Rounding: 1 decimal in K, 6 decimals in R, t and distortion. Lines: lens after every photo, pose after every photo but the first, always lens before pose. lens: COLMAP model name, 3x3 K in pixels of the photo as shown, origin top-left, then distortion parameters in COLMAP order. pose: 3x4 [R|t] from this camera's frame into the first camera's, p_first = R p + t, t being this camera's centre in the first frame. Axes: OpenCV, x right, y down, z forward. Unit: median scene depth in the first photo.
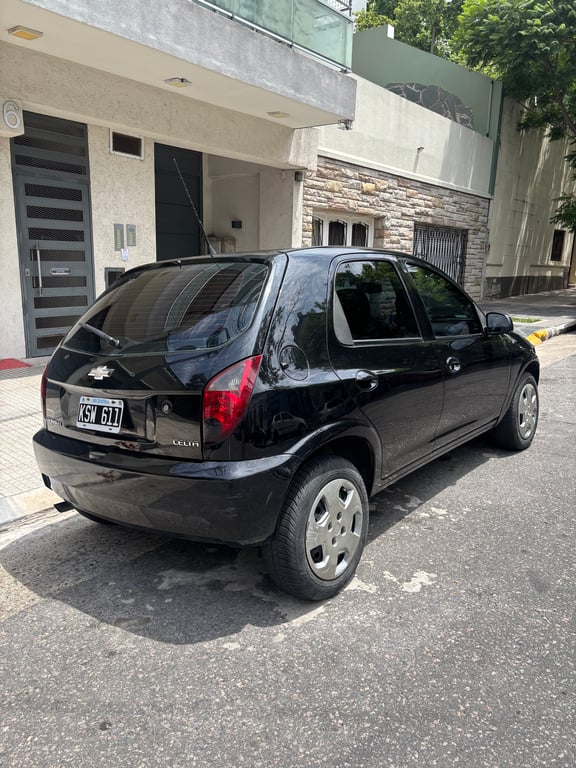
lens RADIAL K [[583.6, 0, 291.8], [0, 583.6, 381.0], [0, 0, 1]] dist [0.033309, -0.043768]
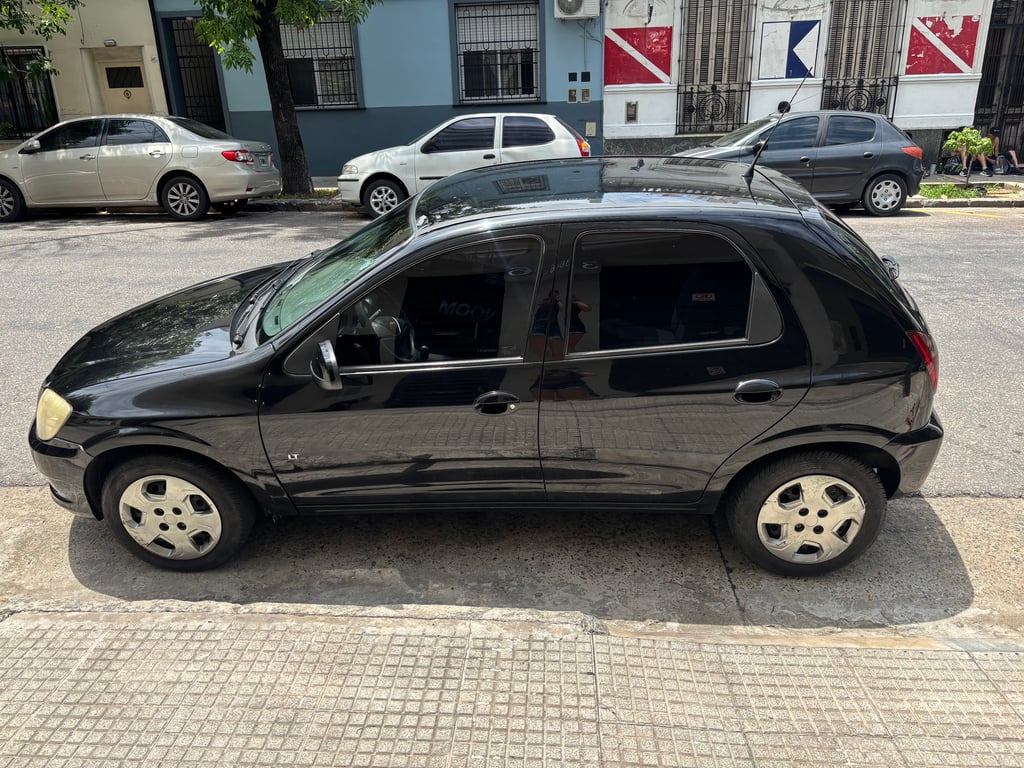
lens RADIAL K [[778.1, 0, 515.0], [0, 778.1, 388.1], [0, 0, 1]] dist [0.033309, -0.043768]
pose [[-0.593443, -0.293917, 0.749292, -0.224558], [0.173749, 0.862210, 0.475821, -0.140670], [-0.785899, 0.412561, -0.460604, 0.493310]]
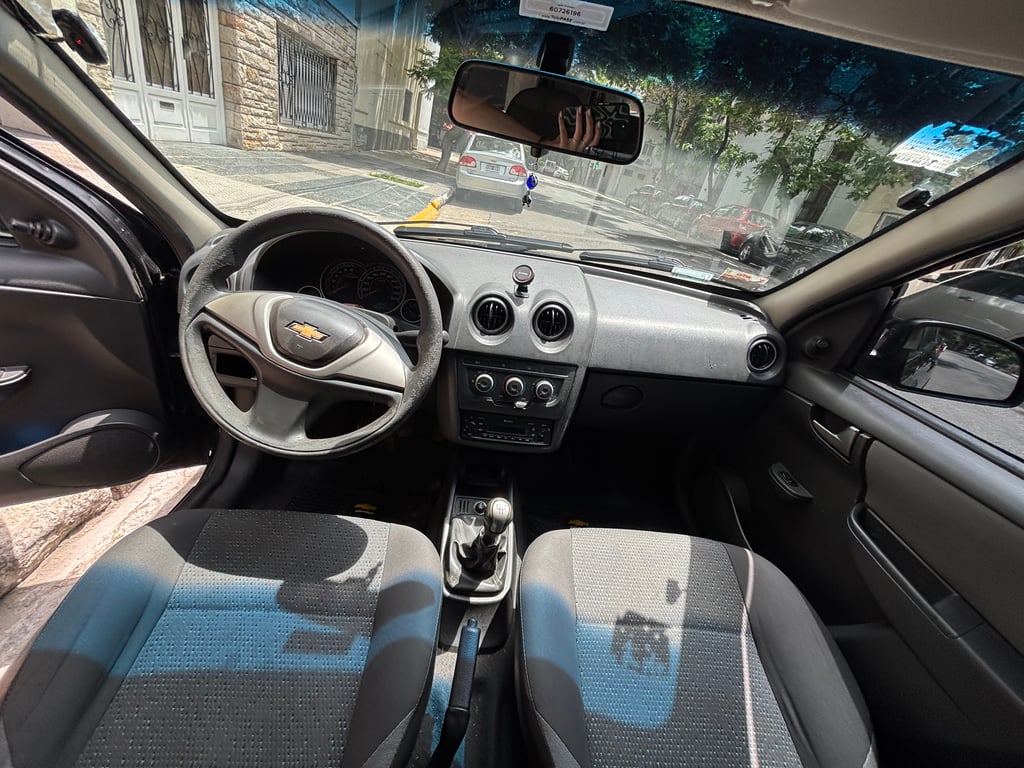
lens RADIAL K [[412.9, 0, 512.4], [0, 412.9, 387.8], [0, 0, 1]] dist [-0.002063, 0.000574]
pose [[0.745711, -0.169871, 0.644251, 0.011472], [-0.089686, 0.932559, 0.349700, -0.047219], [-0.660206, -0.318555, 0.680184, 0.332489]]
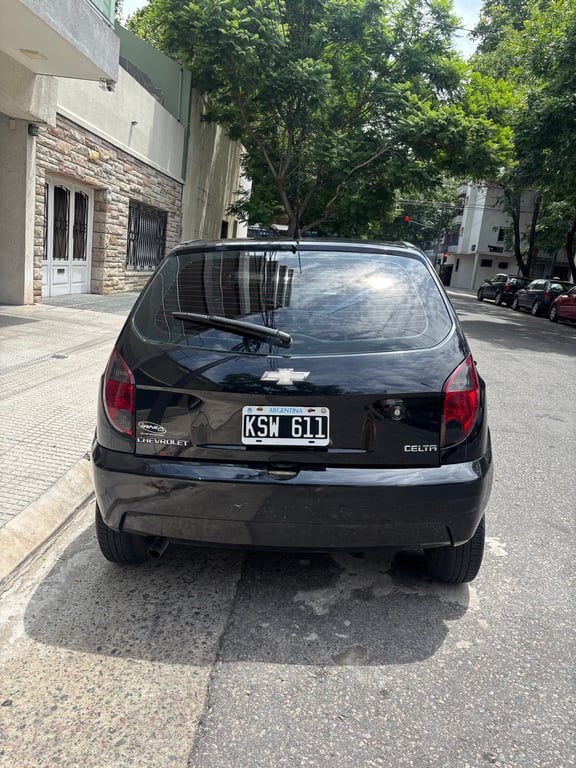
lens RADIAL K [[583.6, 0, 289.5], [0, 583.6, 375.9], [0, 0, 1]] dist [0.033309, -0.043768]
pose [[0.817007, -0.042291, 0.575075, -0.174433], [0.026264, 0.999001, 0.036153, -0.009709], [-0.576030, -0.014434, 0.817301, 0.069098]]
